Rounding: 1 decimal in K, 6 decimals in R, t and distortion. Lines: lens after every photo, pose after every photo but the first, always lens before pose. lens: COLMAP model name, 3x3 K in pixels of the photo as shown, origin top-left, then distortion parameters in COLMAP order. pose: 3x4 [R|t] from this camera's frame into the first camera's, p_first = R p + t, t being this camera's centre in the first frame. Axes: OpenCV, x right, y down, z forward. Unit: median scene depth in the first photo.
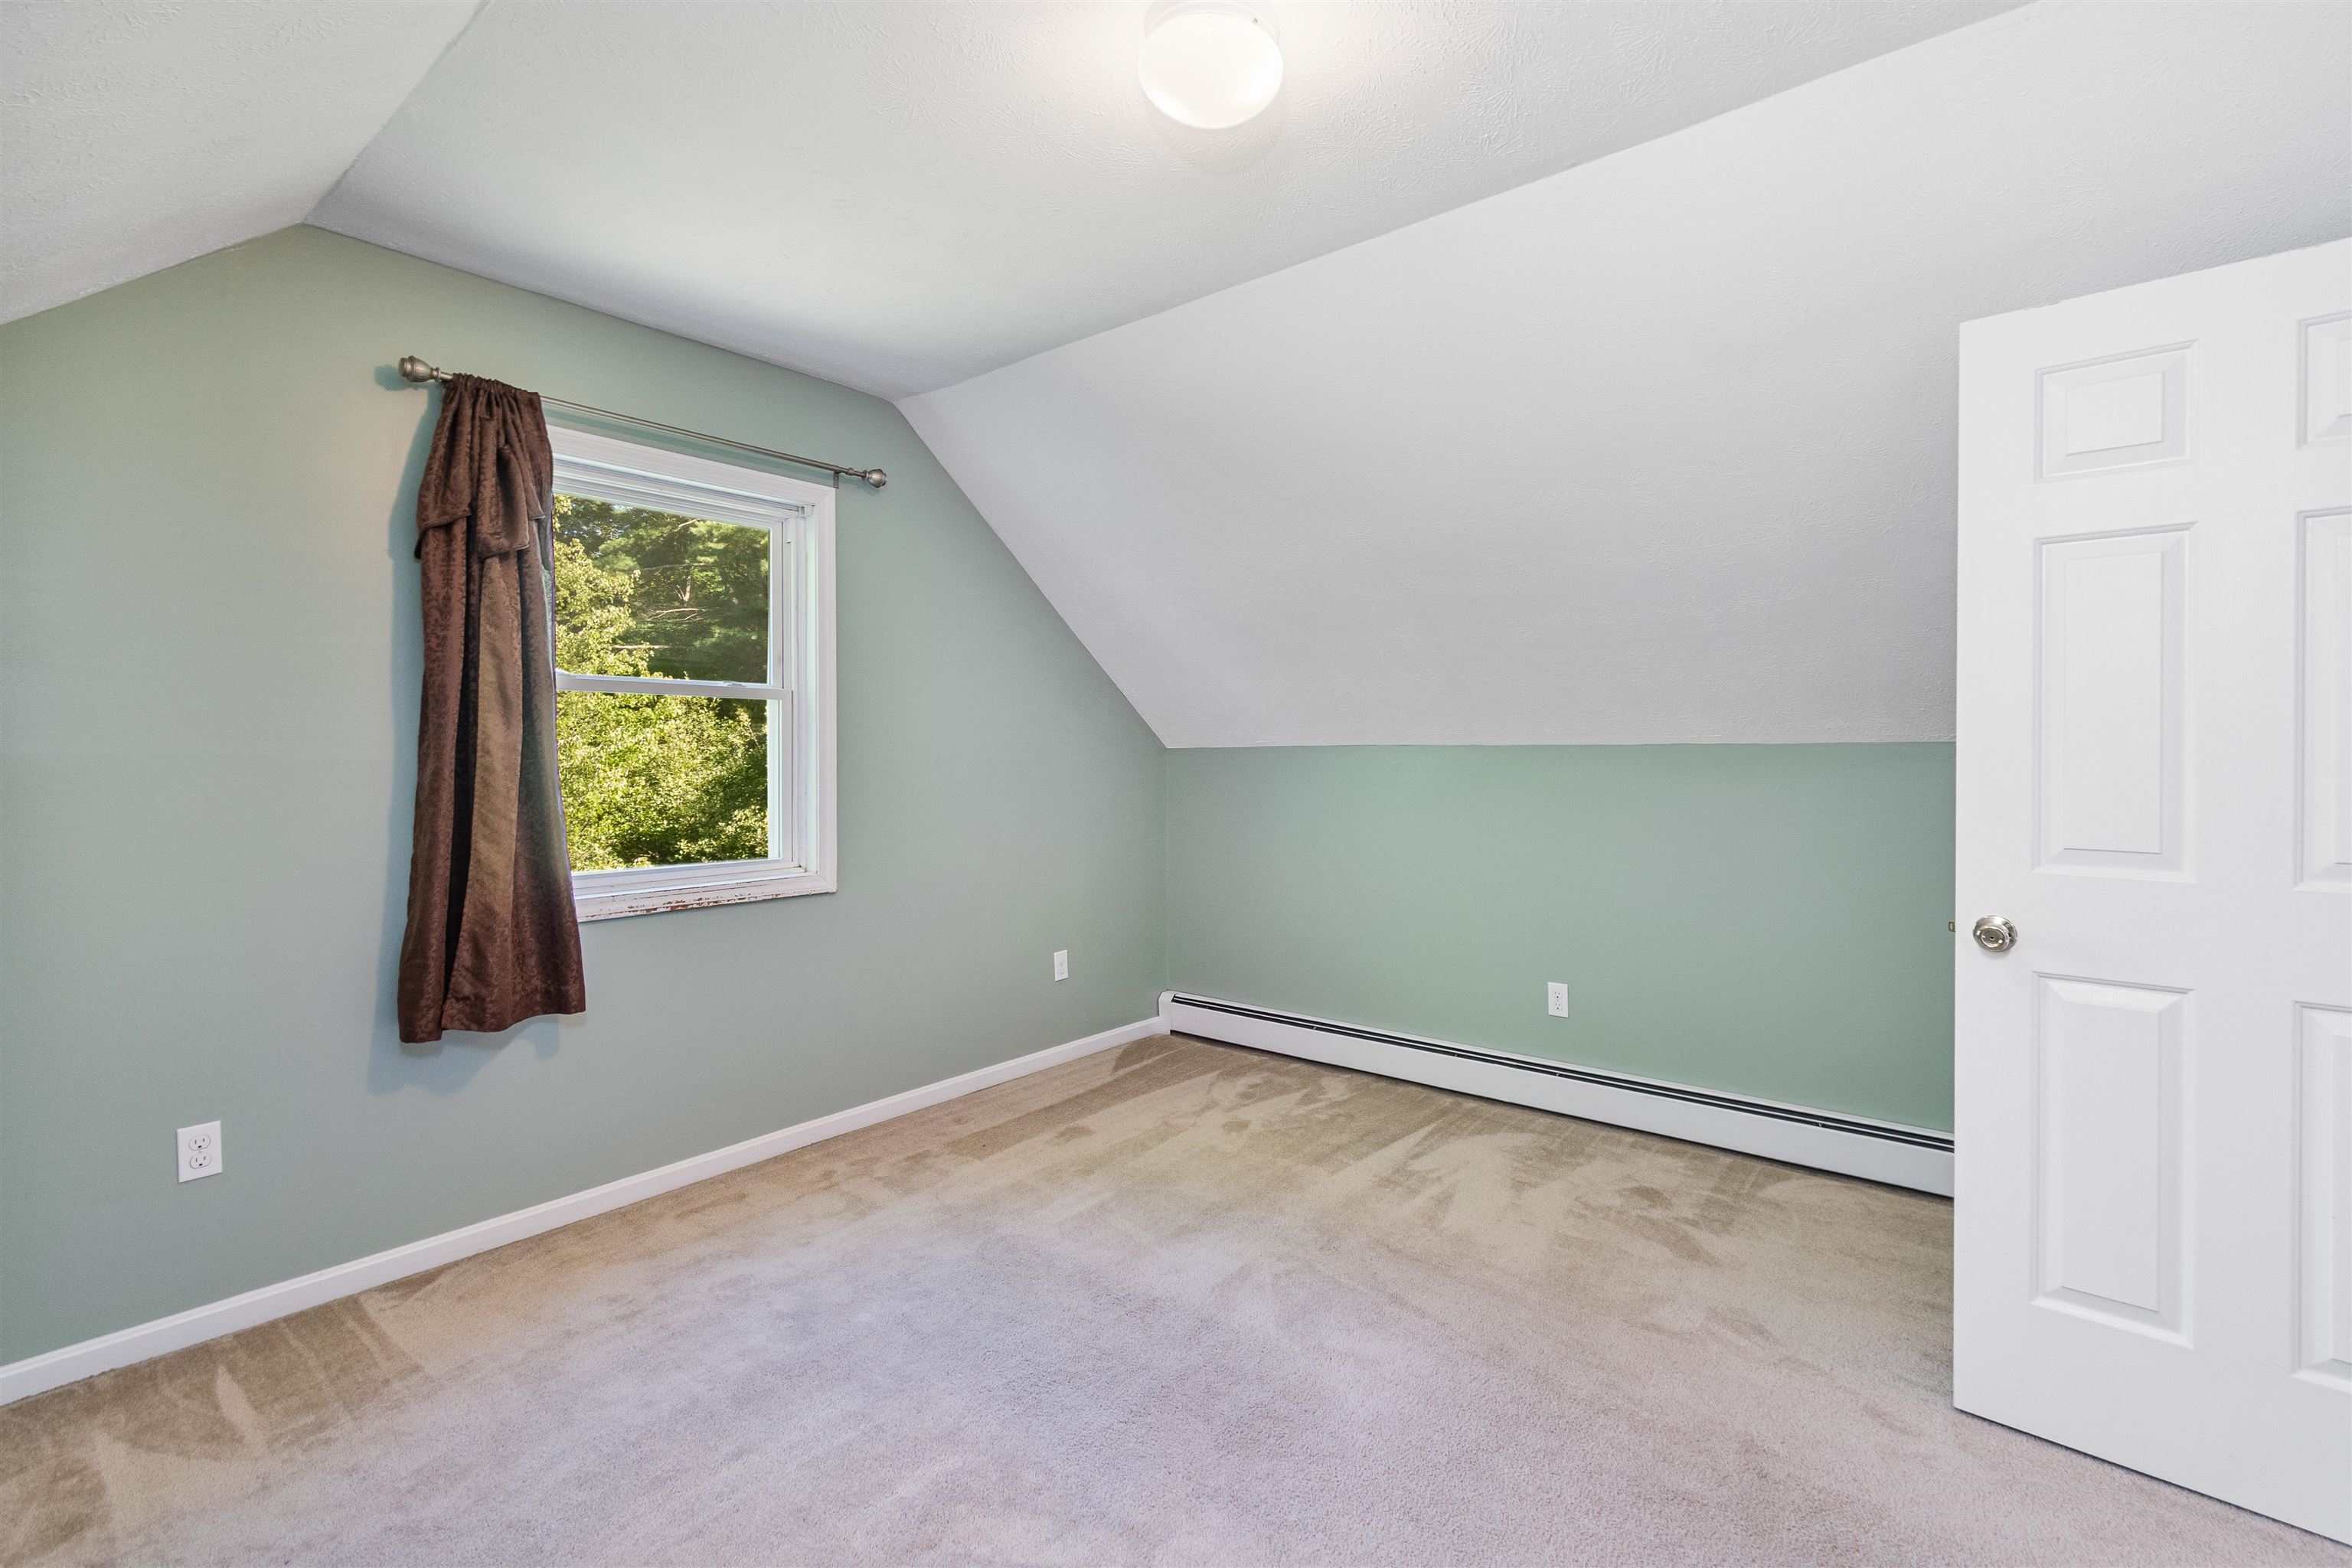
lens RADIAL K [[1022.0, 0, 1183.3], [0, 1022.0, 766.4], [0, 0, 1]] dist [-0.010261, 0.000363]
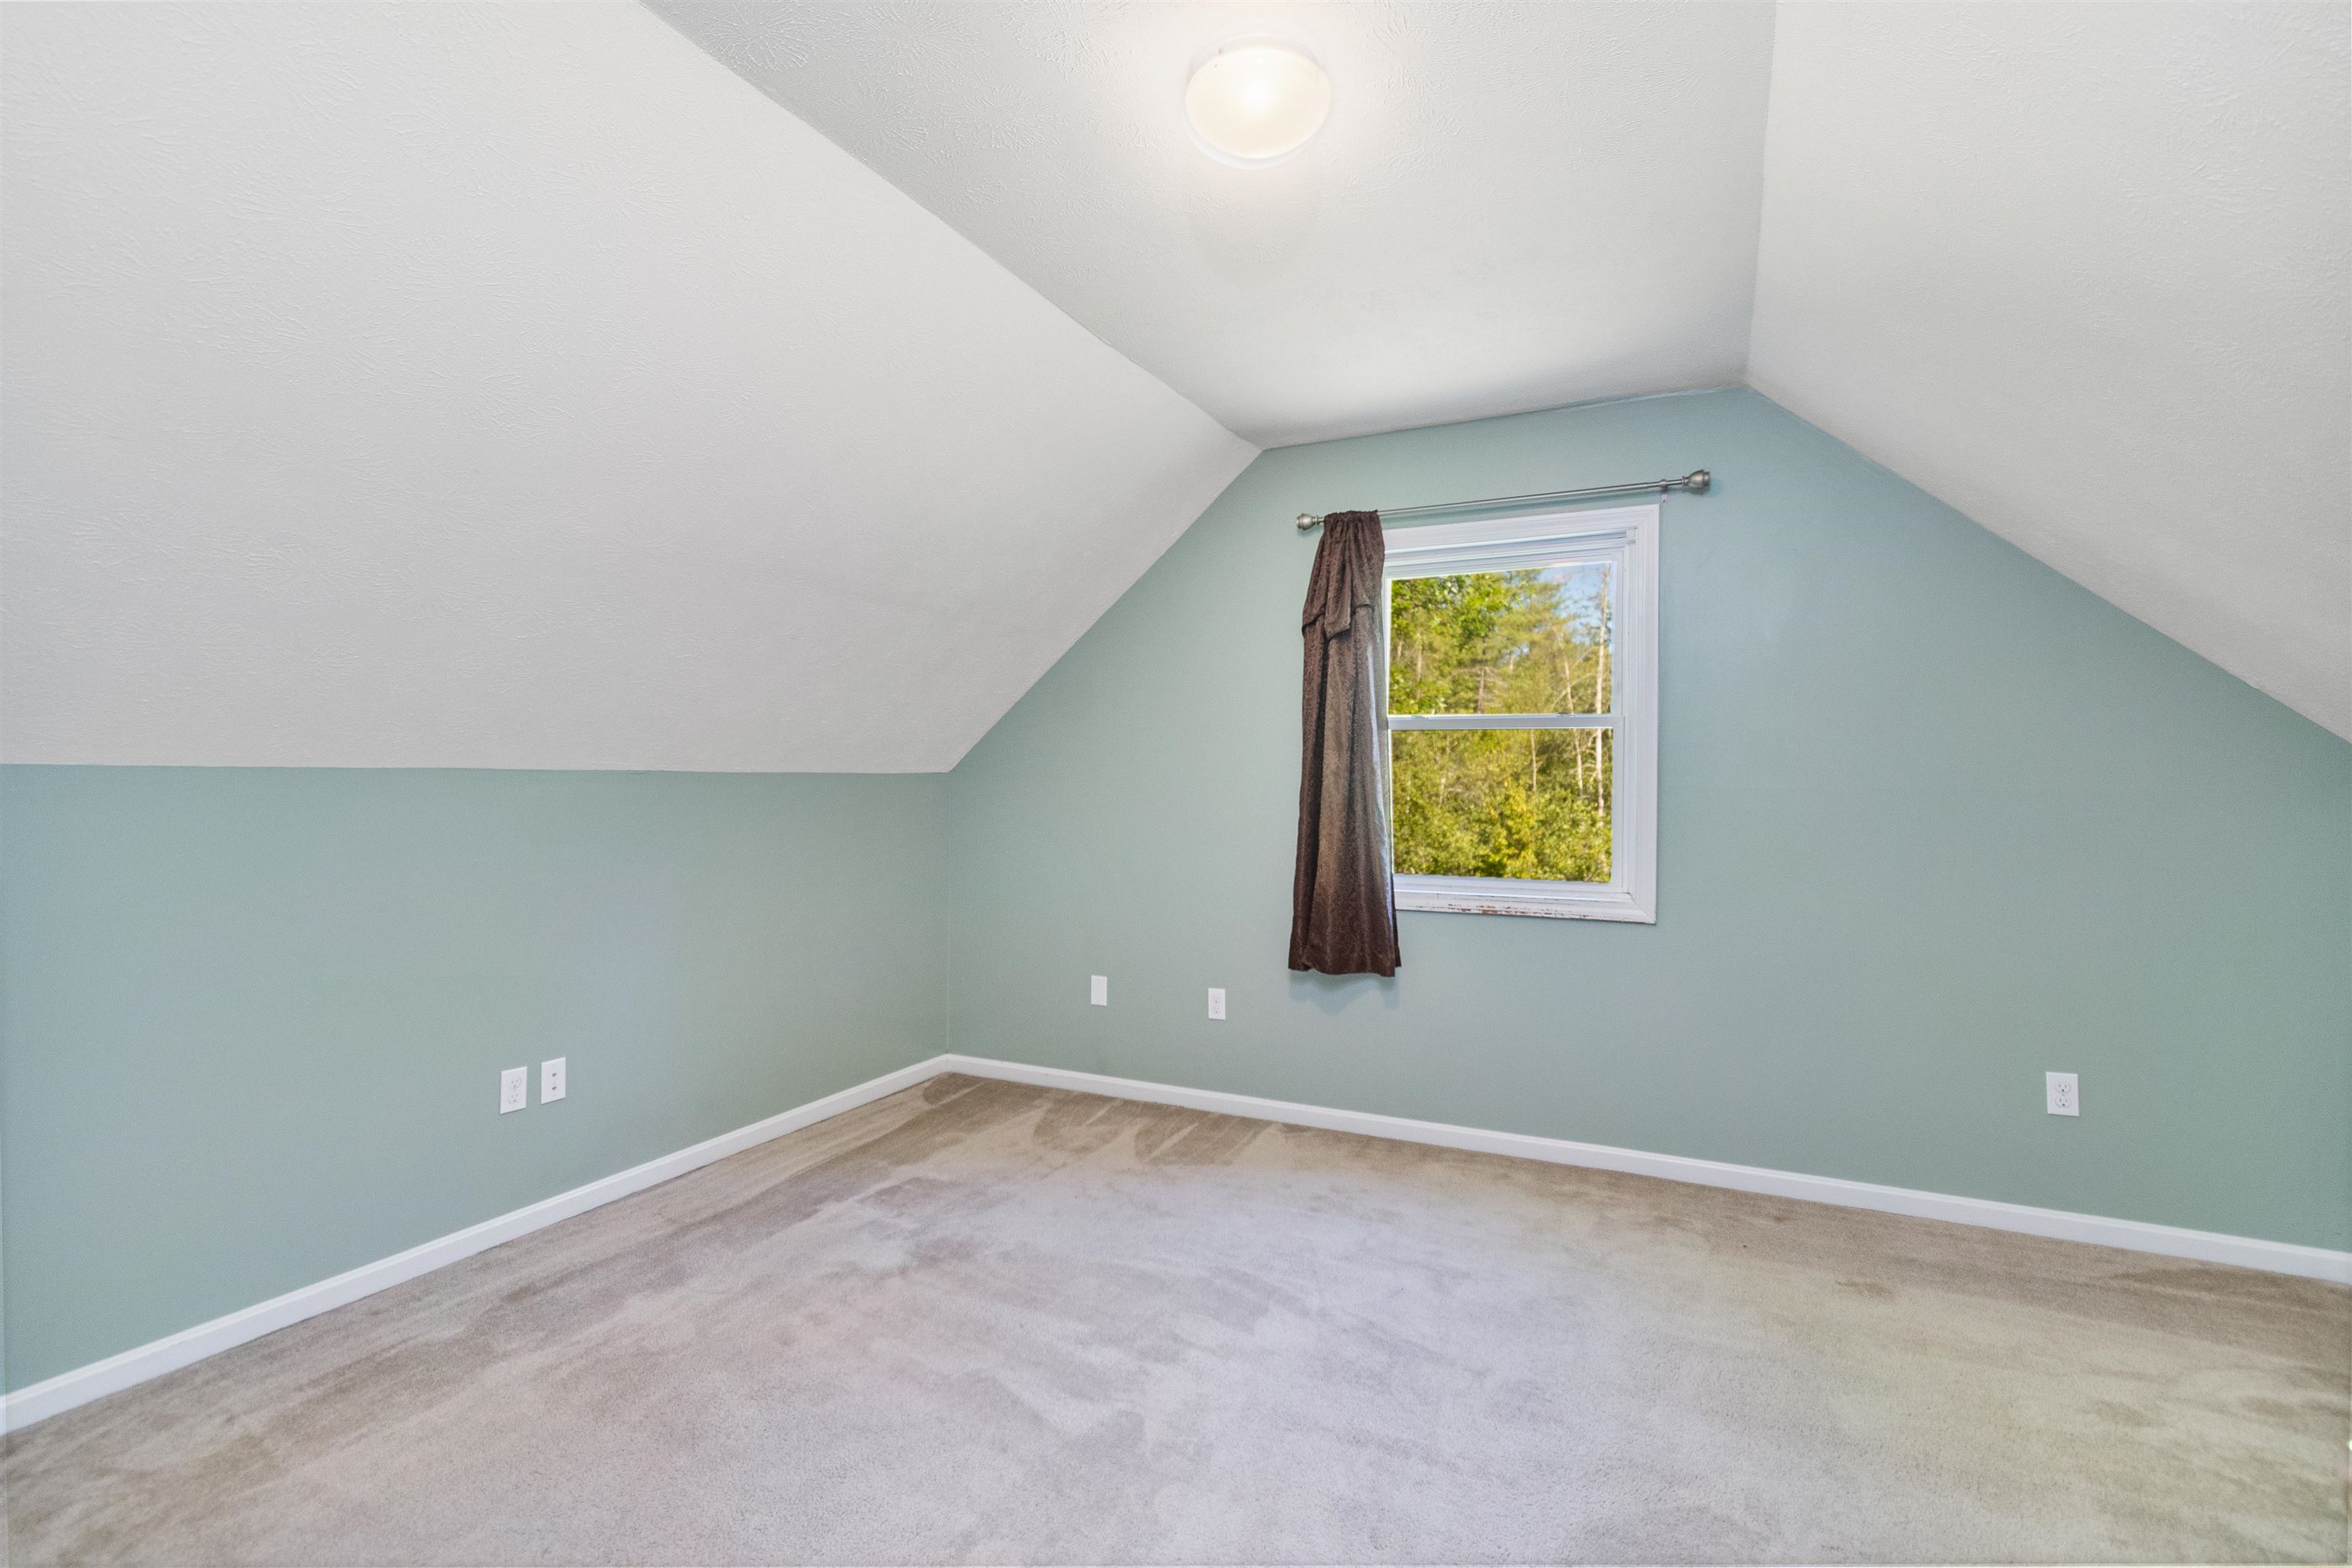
lens RADIAL K [[1037.4, 0, 1179.0], [0, 1037.4, 799.0], [0, 0, 1]] dist [0.000911, -0.000339]
pose [[0.247998, 0.024869, -0.968441, 0.569491], [-0.016039, 0.999639, 0.021563, -0.010372], [0.968628, 0.010185, 0.248307, 0.367854]]
